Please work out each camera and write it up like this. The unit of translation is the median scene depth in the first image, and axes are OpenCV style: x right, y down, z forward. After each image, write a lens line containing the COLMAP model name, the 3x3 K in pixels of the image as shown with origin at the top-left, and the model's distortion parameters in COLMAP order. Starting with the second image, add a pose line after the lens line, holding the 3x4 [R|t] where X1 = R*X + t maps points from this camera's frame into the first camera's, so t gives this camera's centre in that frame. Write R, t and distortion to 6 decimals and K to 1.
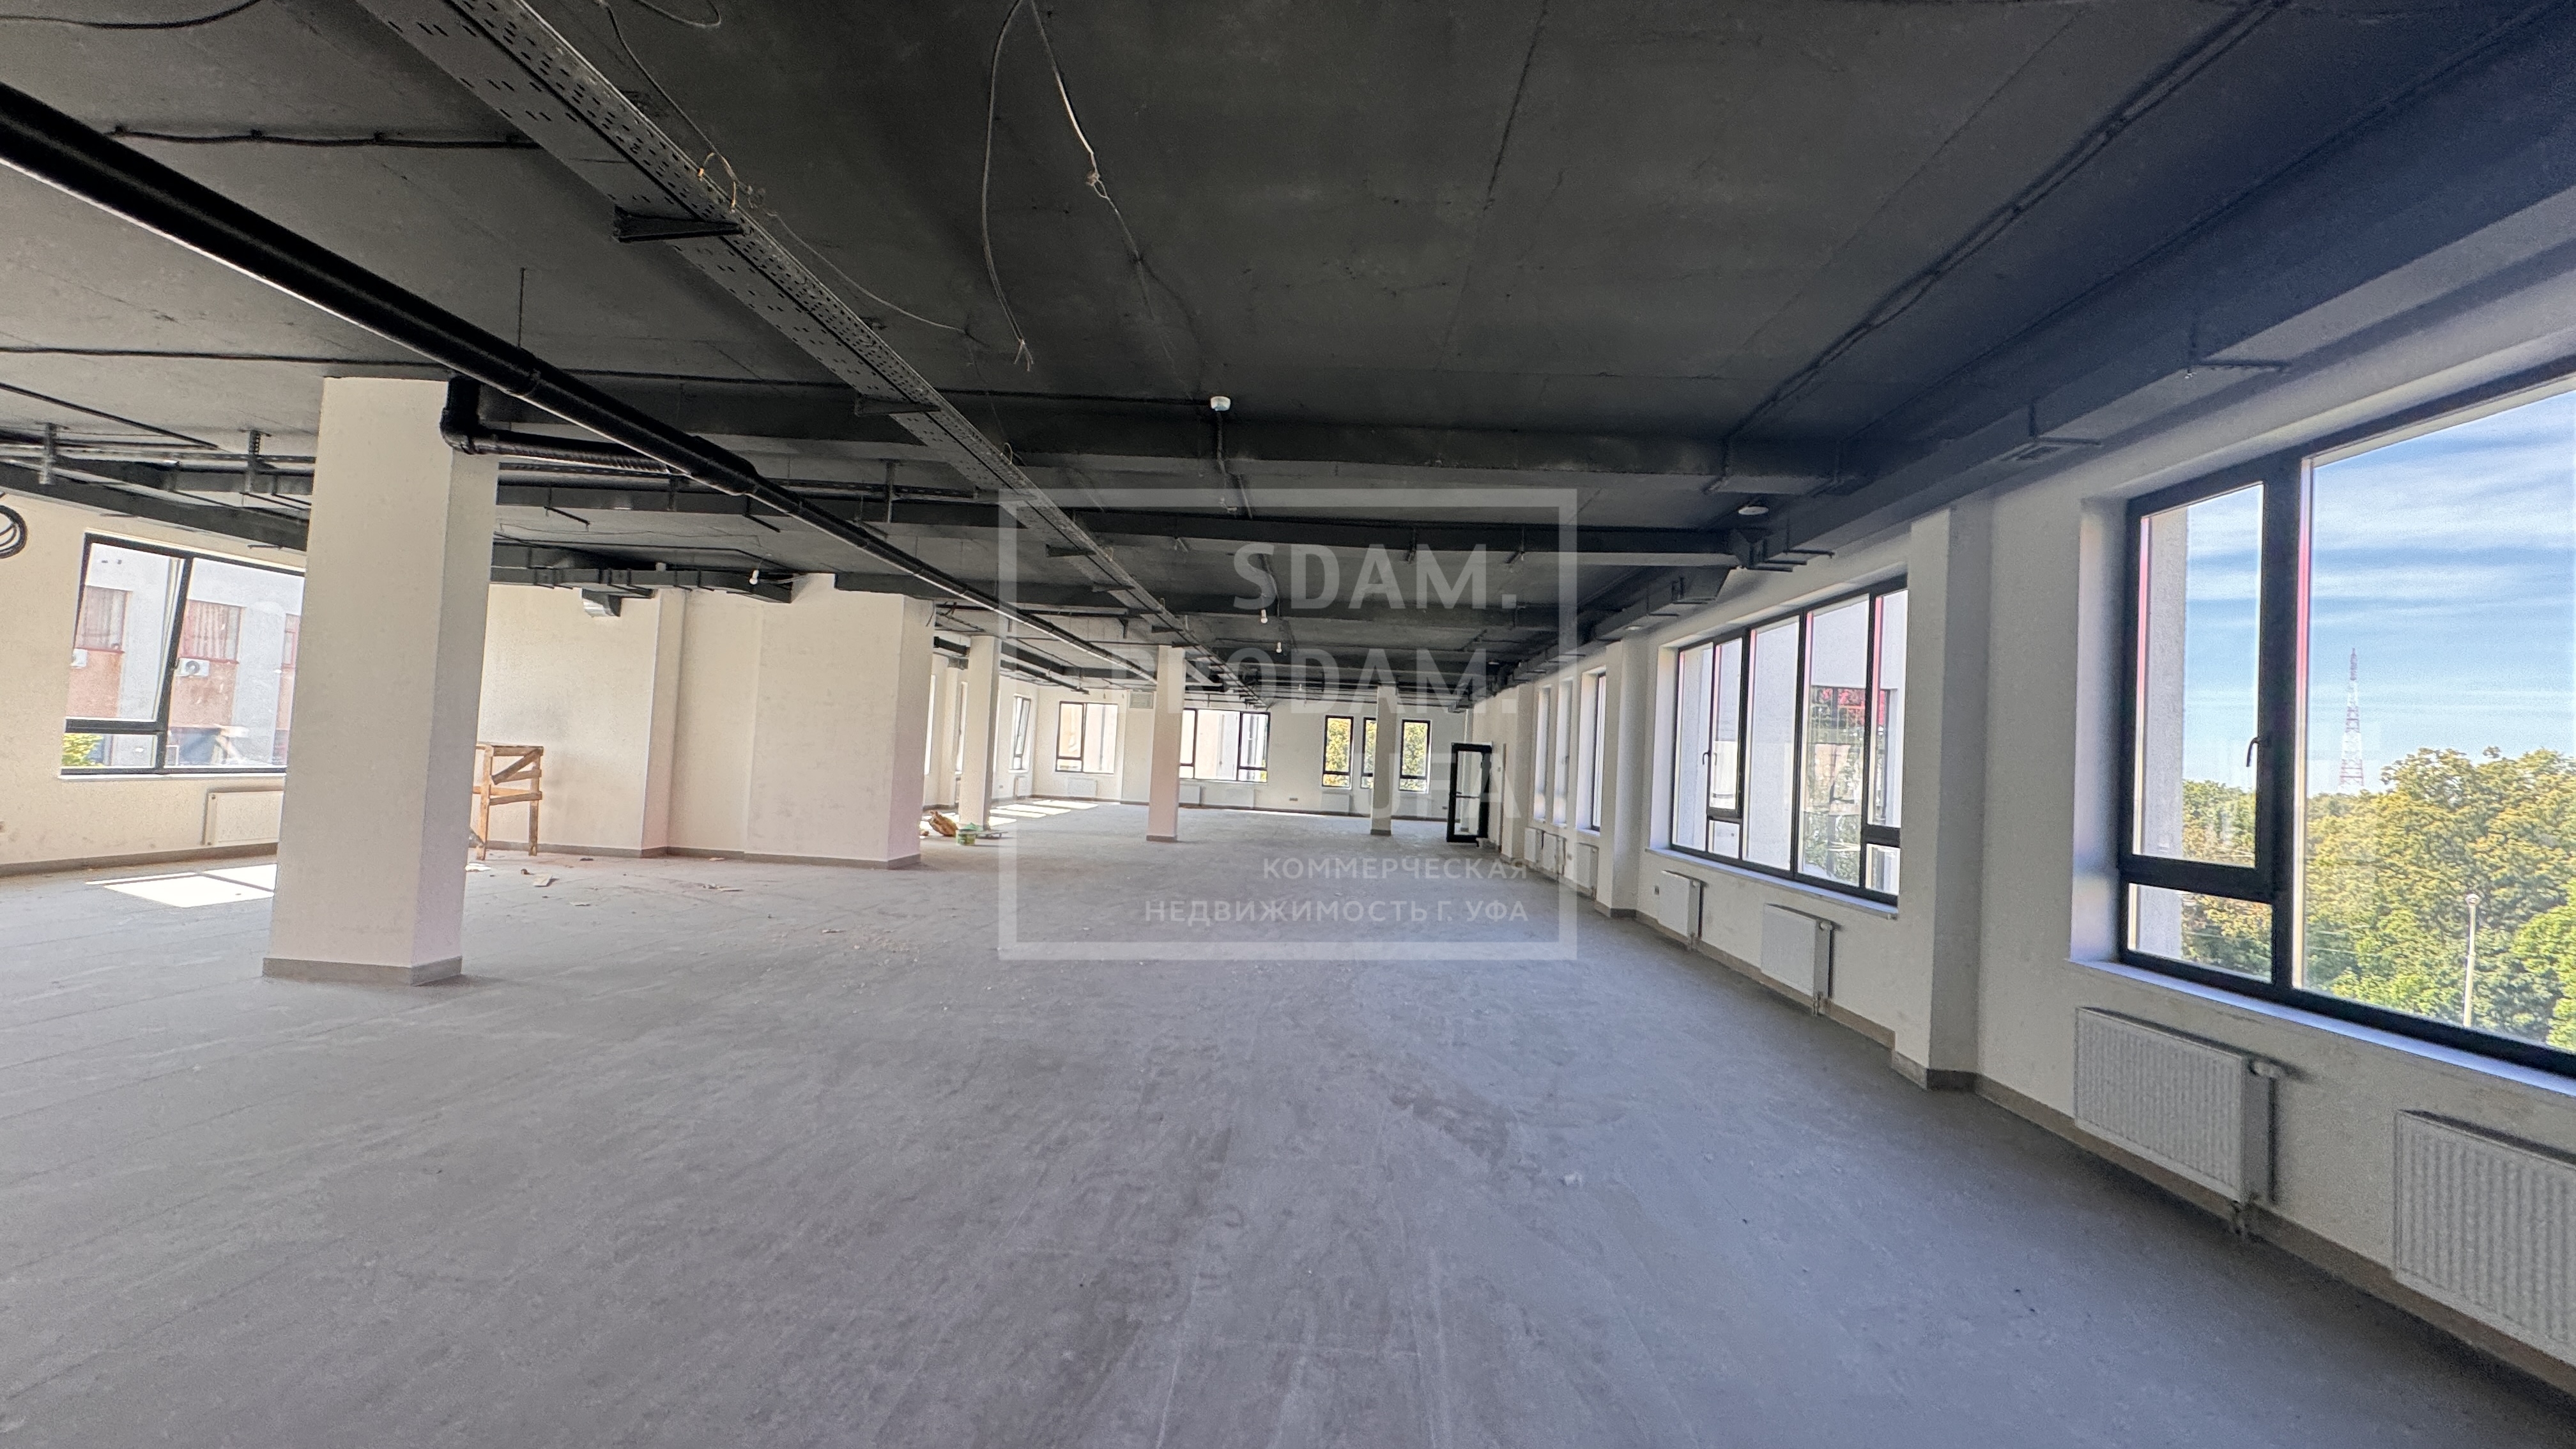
lens RADIAL K [[1022.3, 0, 1285.6], [0, 1022.3, 717.4], [0, 0, 1]] dist [-0.001959, 0.000141]
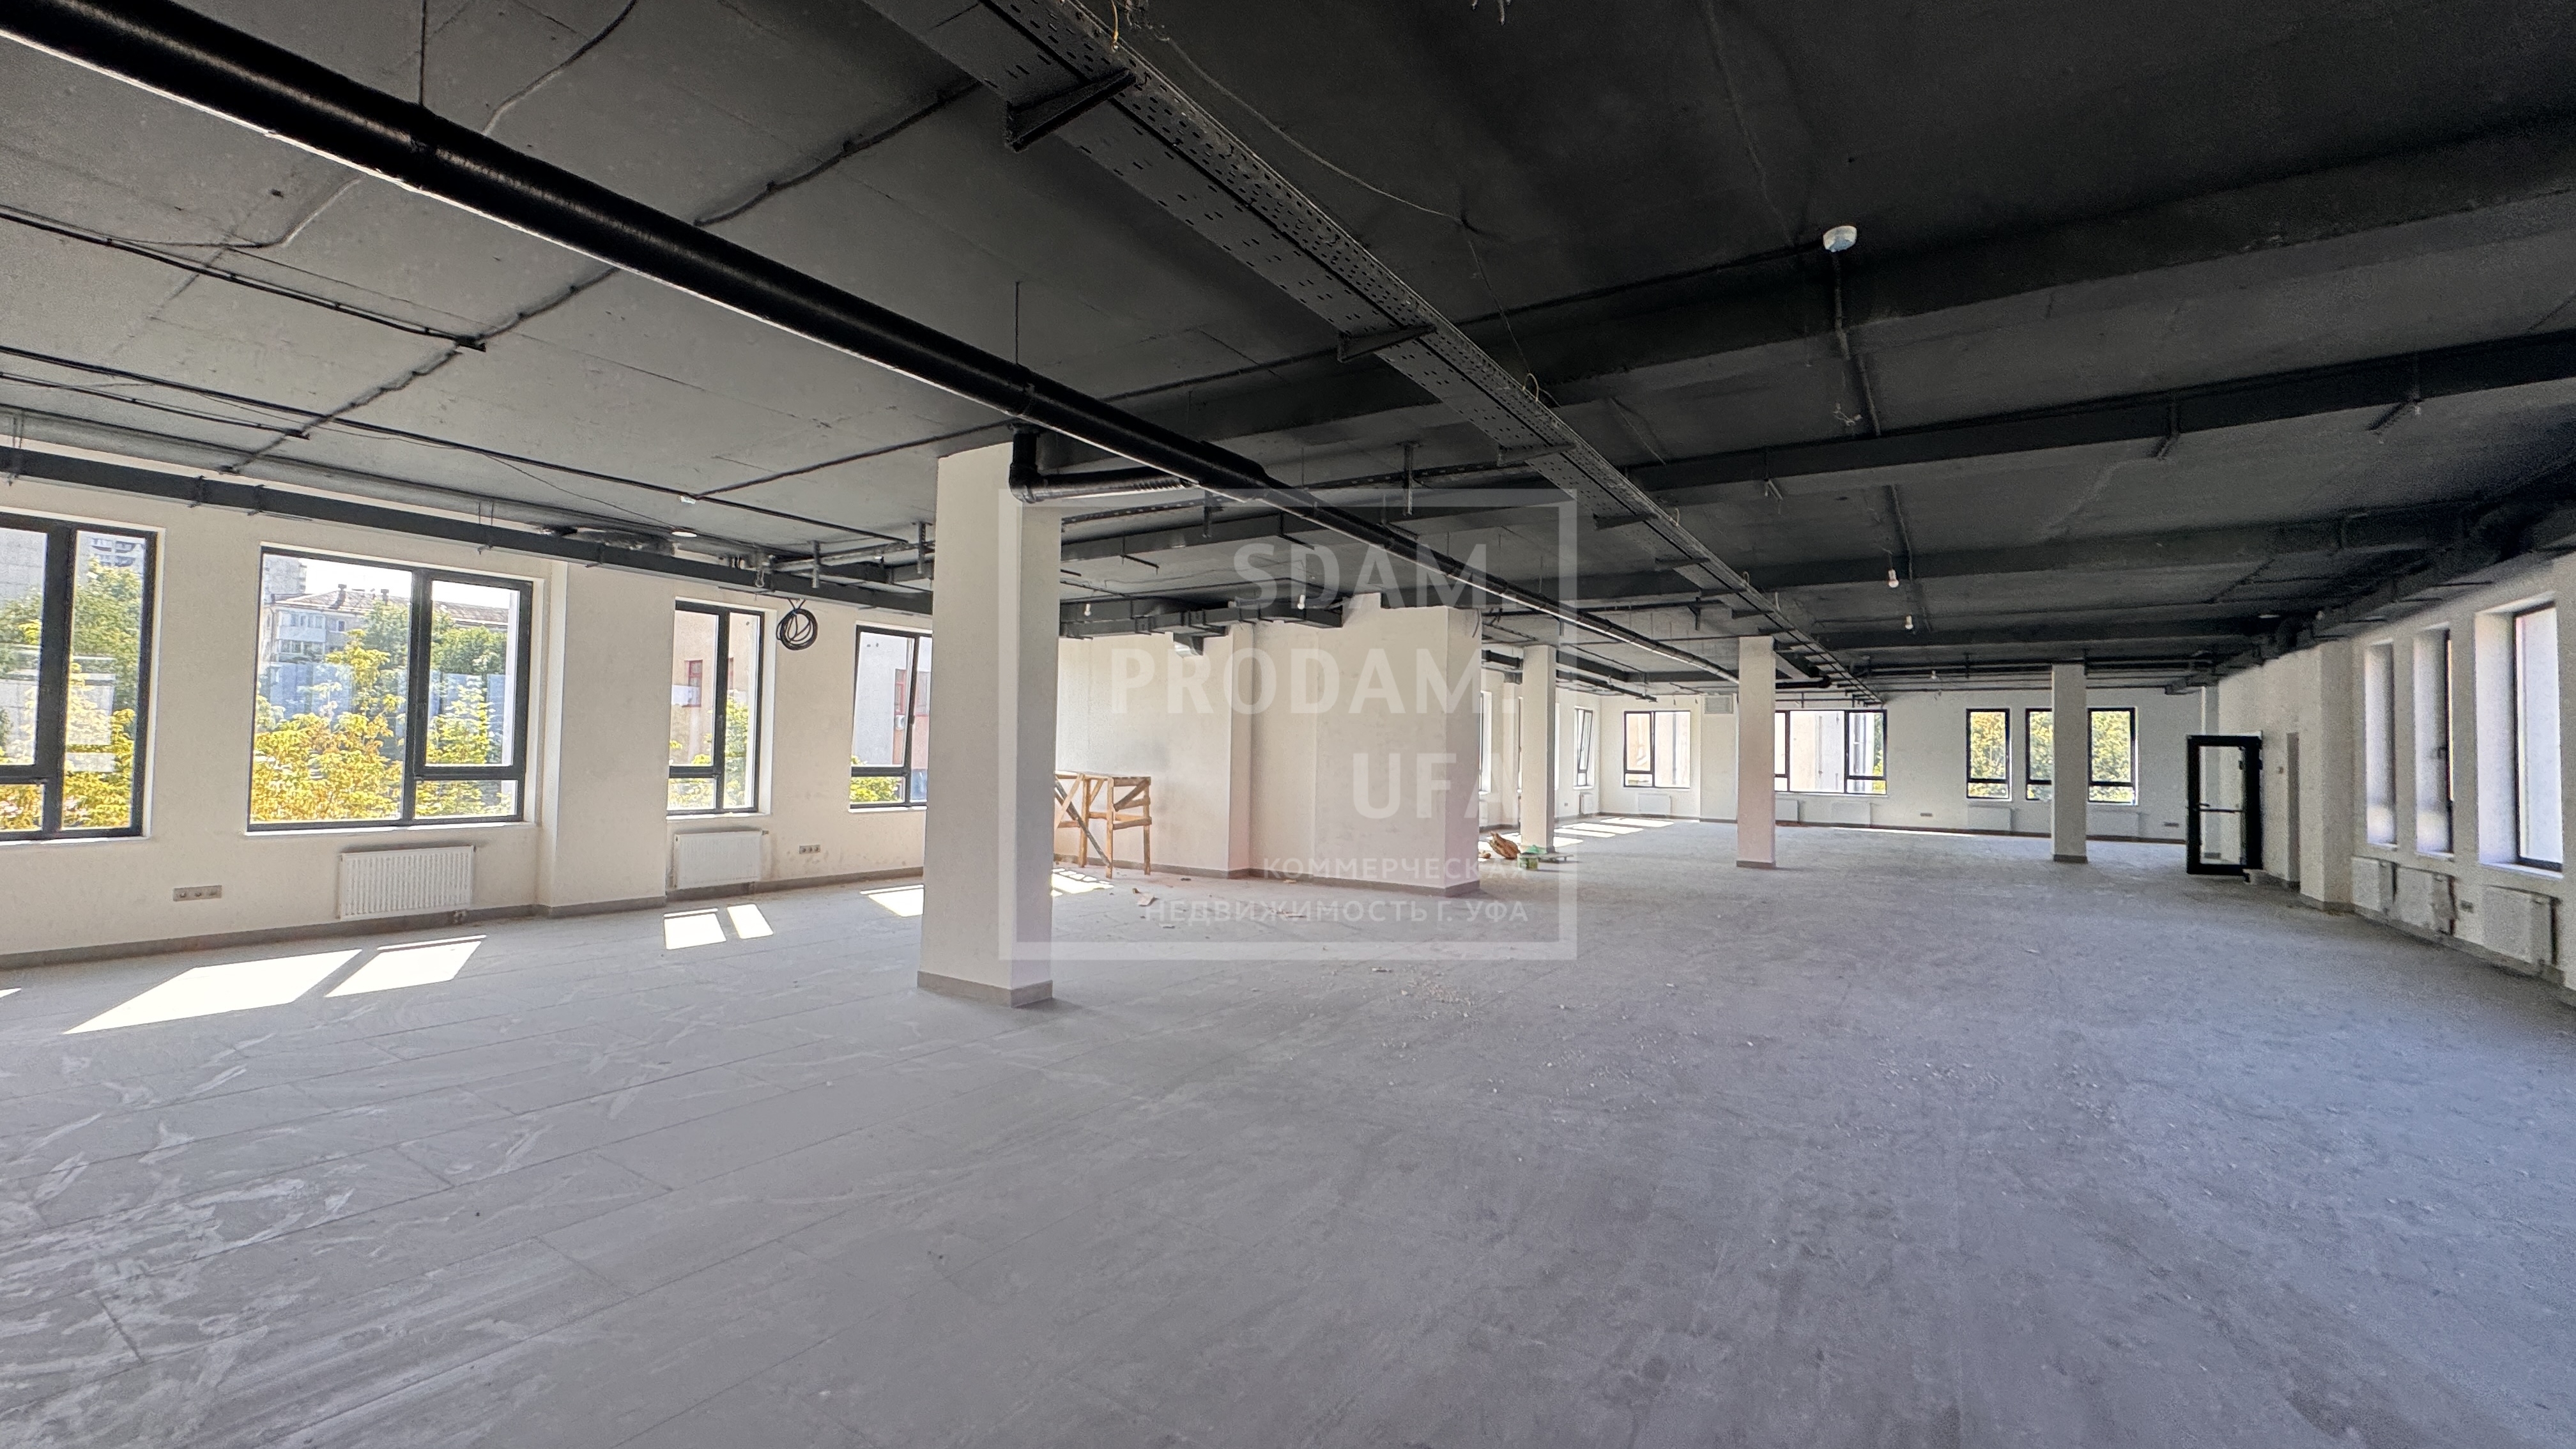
lens RADIAL K [[1022.3, 0, 1286.7], [0, 1022.3, 728.0], [0, 0, 1]] dist [-0.001959, 0.000141]
pose [[0.857320, -0.051635, -0.512187, -0.023693], [0.049415, 0.998617, -0.017962, 0.002611], [0.512406, -0.009911, 0.858686, 0.117470]]
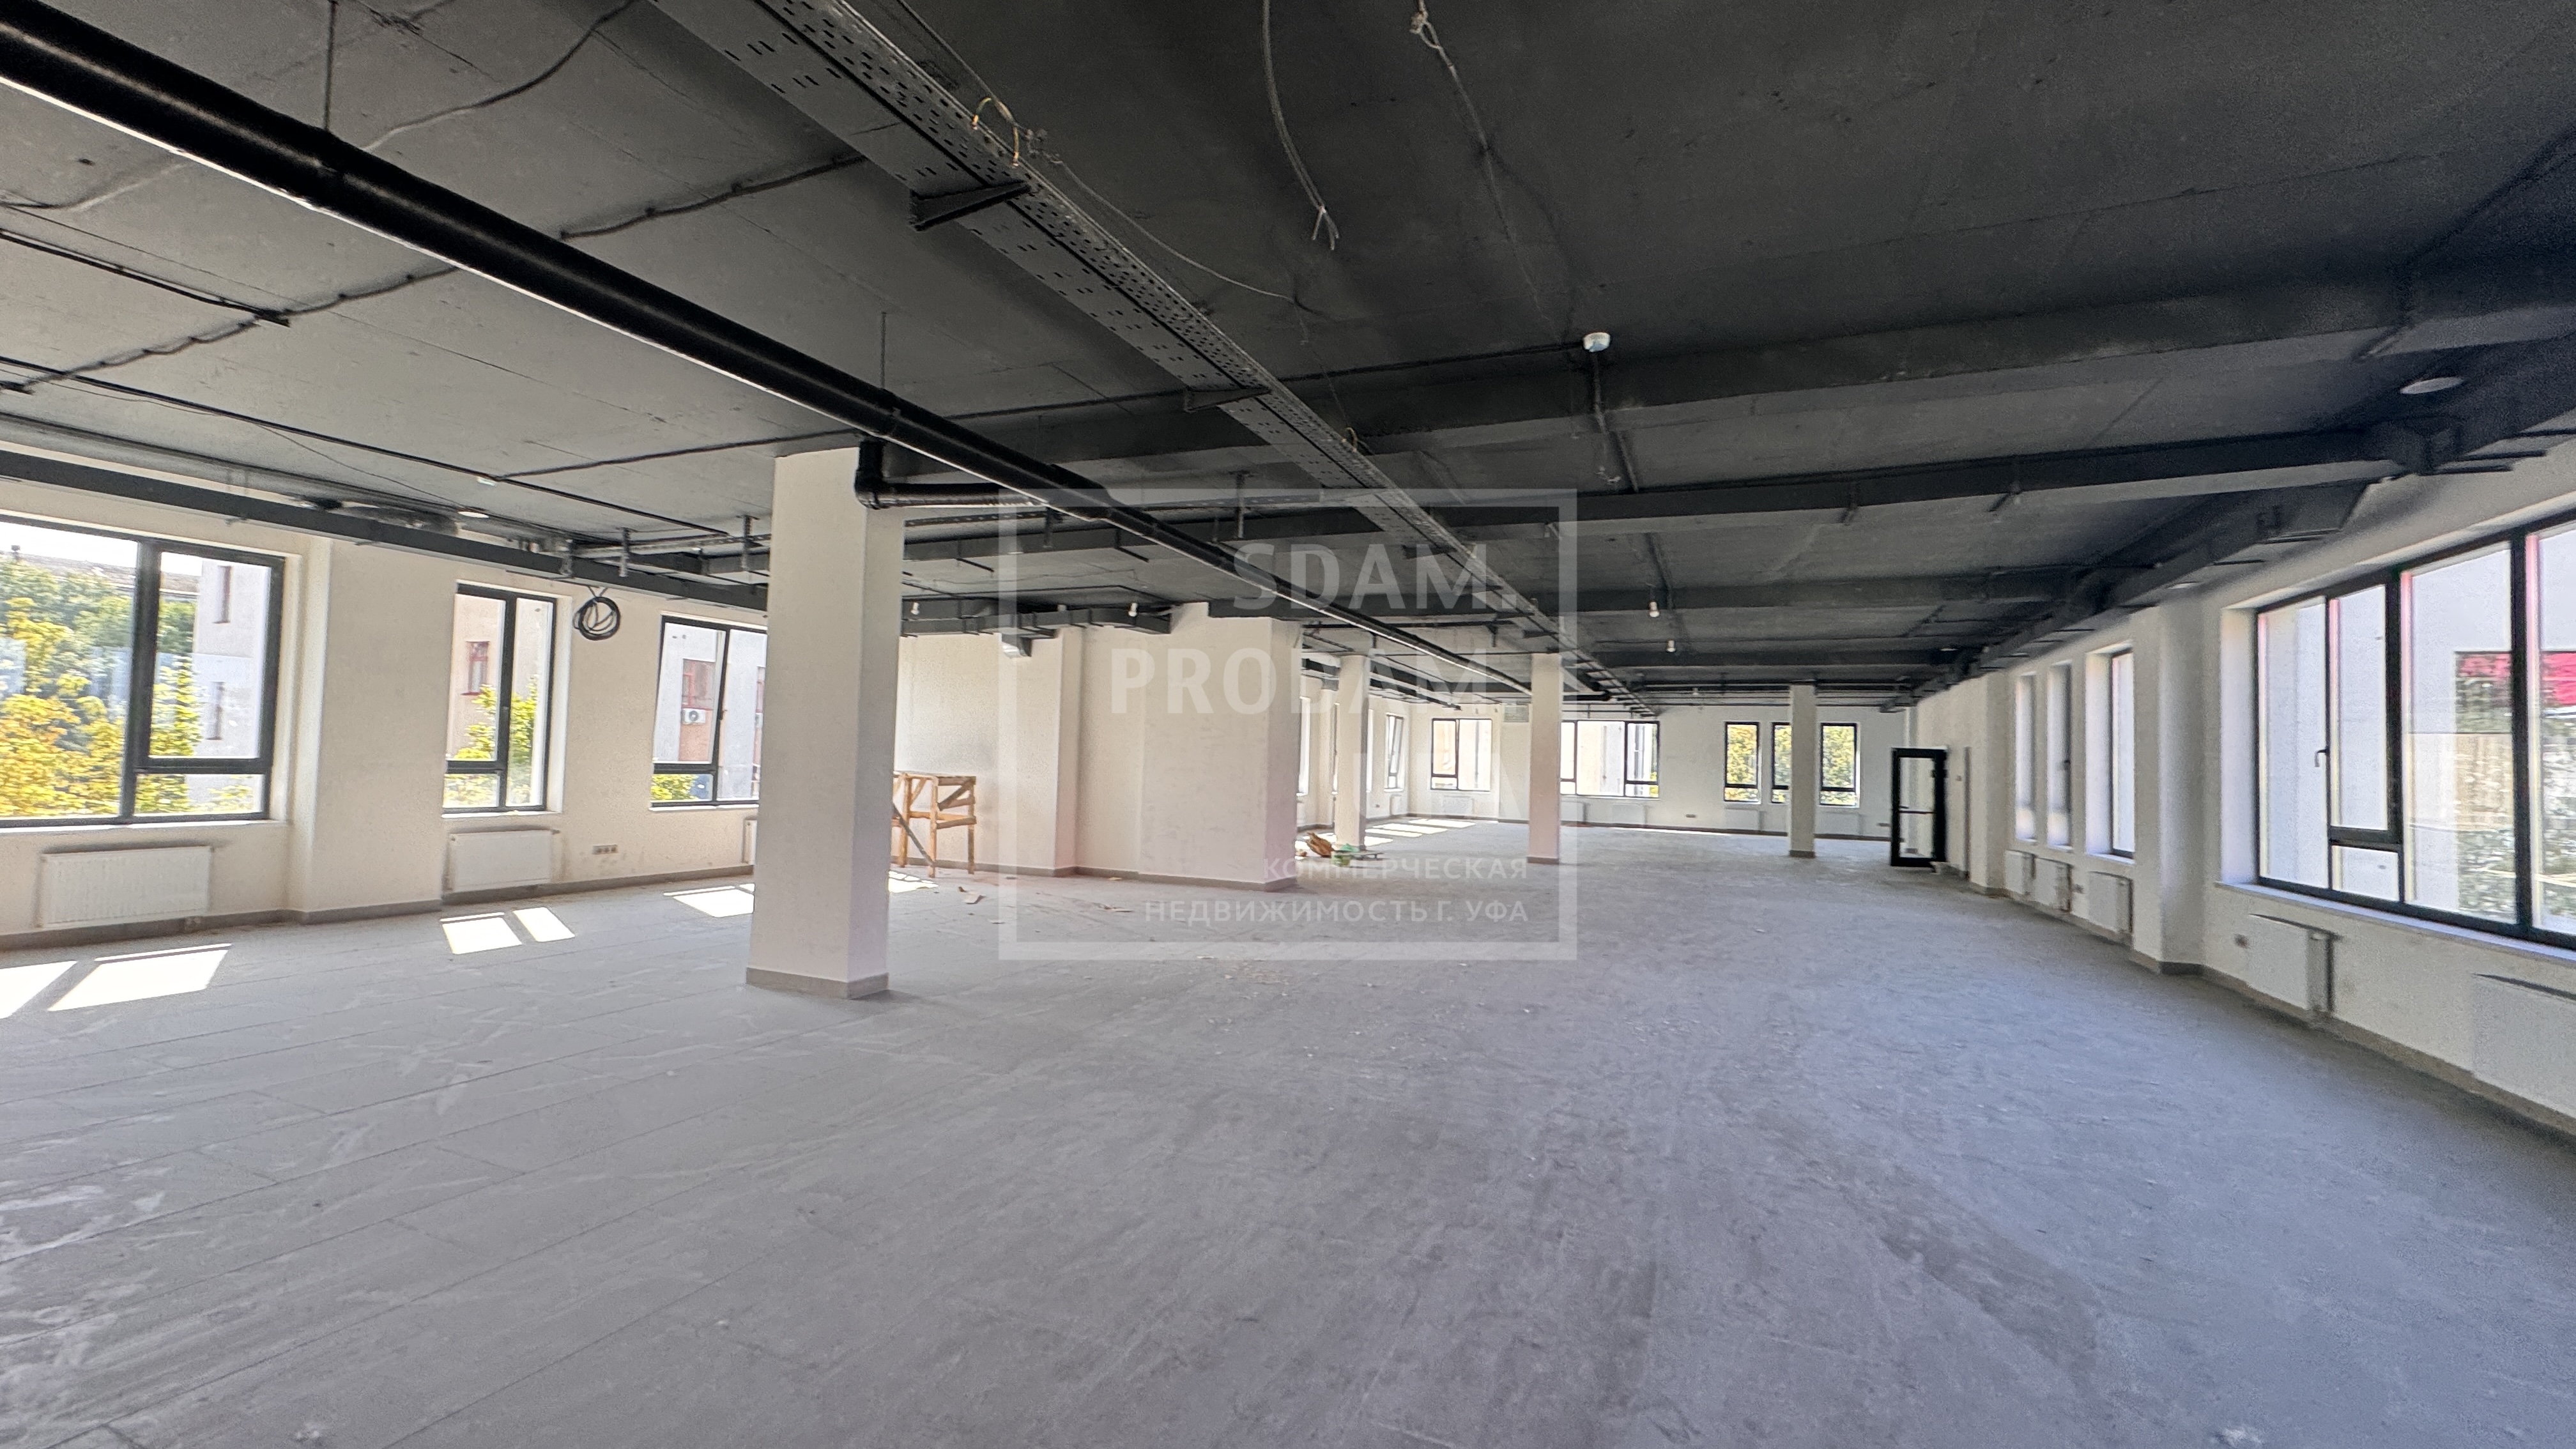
lens RADIAL K [[1022.3, 0, 1286.4], [0, 1022.3, 723.4], [0, 0, 1]] dist [-0.001959, 0.000141]
pose [[0.934492, -0.039728, -0.353761, -0.009276], [0.036129, 0.999206, -0.016775, 0.001519], [0.354146, 0.002895, 0.935186, 0.072247]]
